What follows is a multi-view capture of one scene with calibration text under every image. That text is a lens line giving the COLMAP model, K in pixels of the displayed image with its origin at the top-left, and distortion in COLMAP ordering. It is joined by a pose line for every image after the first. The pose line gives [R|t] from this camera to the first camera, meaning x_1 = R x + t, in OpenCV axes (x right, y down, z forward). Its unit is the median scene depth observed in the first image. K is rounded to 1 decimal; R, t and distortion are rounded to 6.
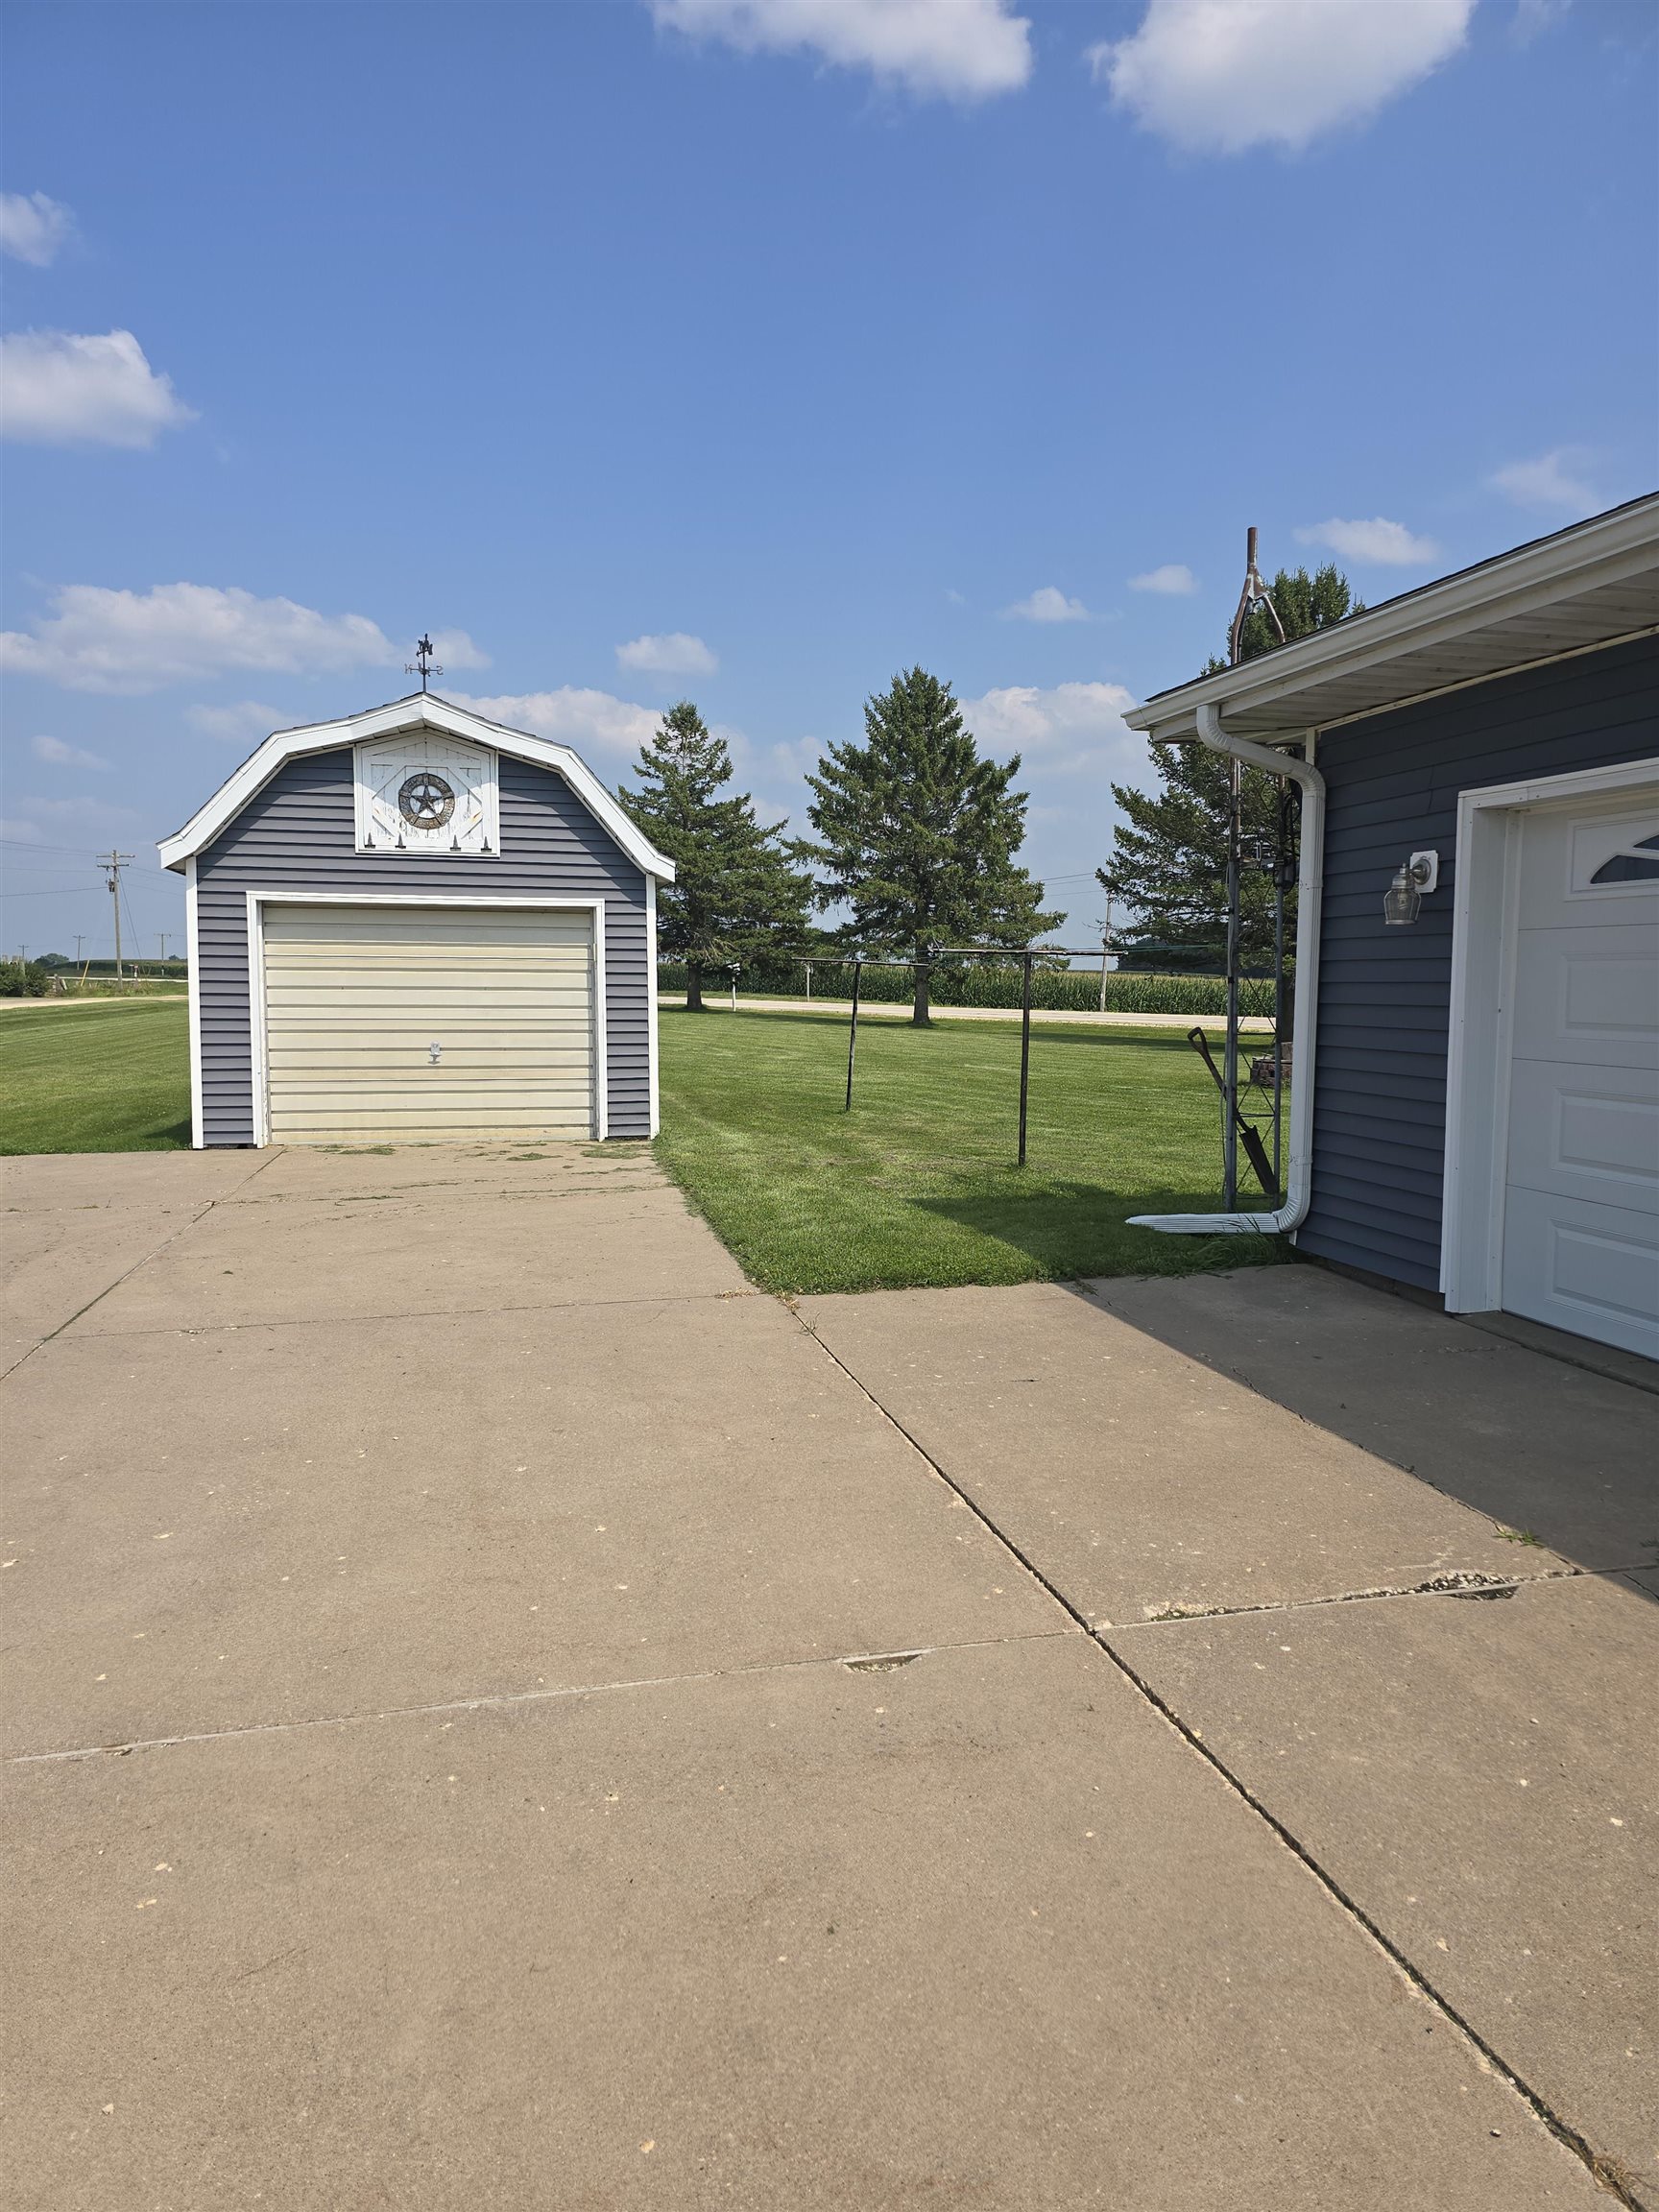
lens RADIAL K [[1480.8, 0, 836.5], [0, 1480.8, 1119.2], [0, 0, 1]] dist [0.023797, -0.034959]
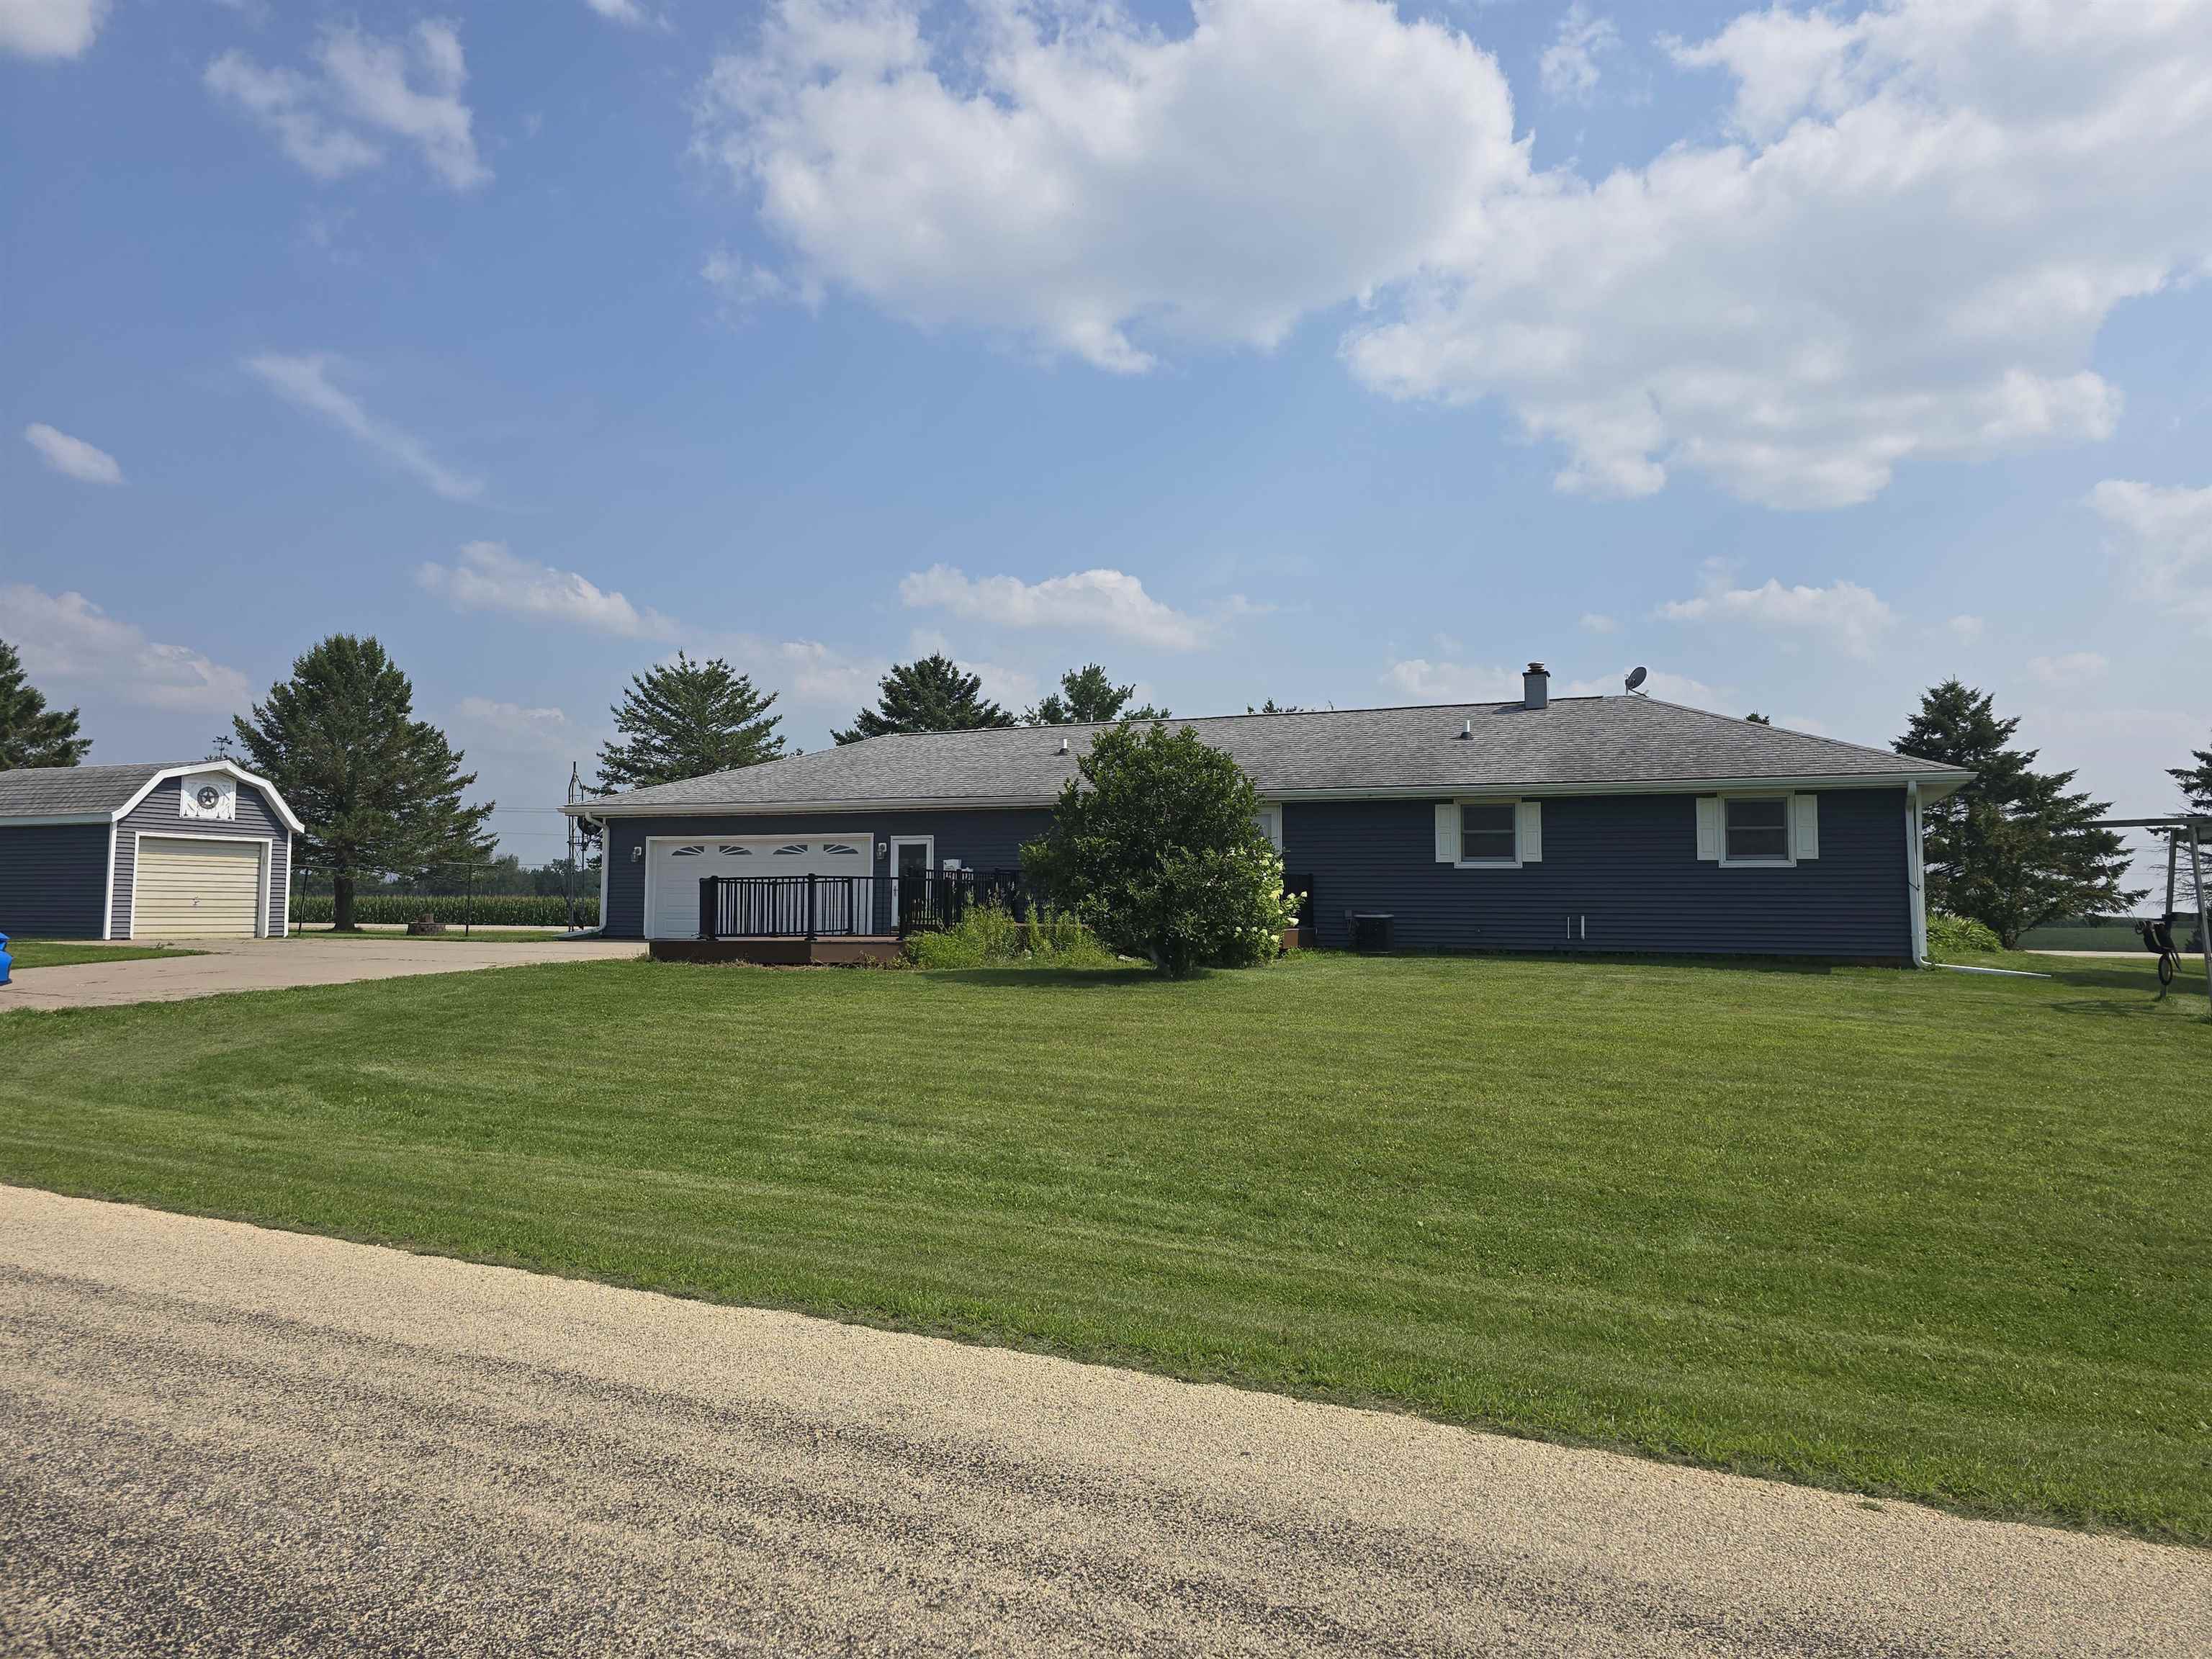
lens RADIAL K [[1480.8, 0, 1102.1], [0, 1480.8, 817.8], [0, 0, 1]] dist [0.023797, -0.034959]
pose [[0.592747, 0.046227, 0.804061, -1.379579], [0.073277, 0.991115, -0.111000, 0.200621], [-0.802048, 0.124714, 0.584093, -1.626835]]
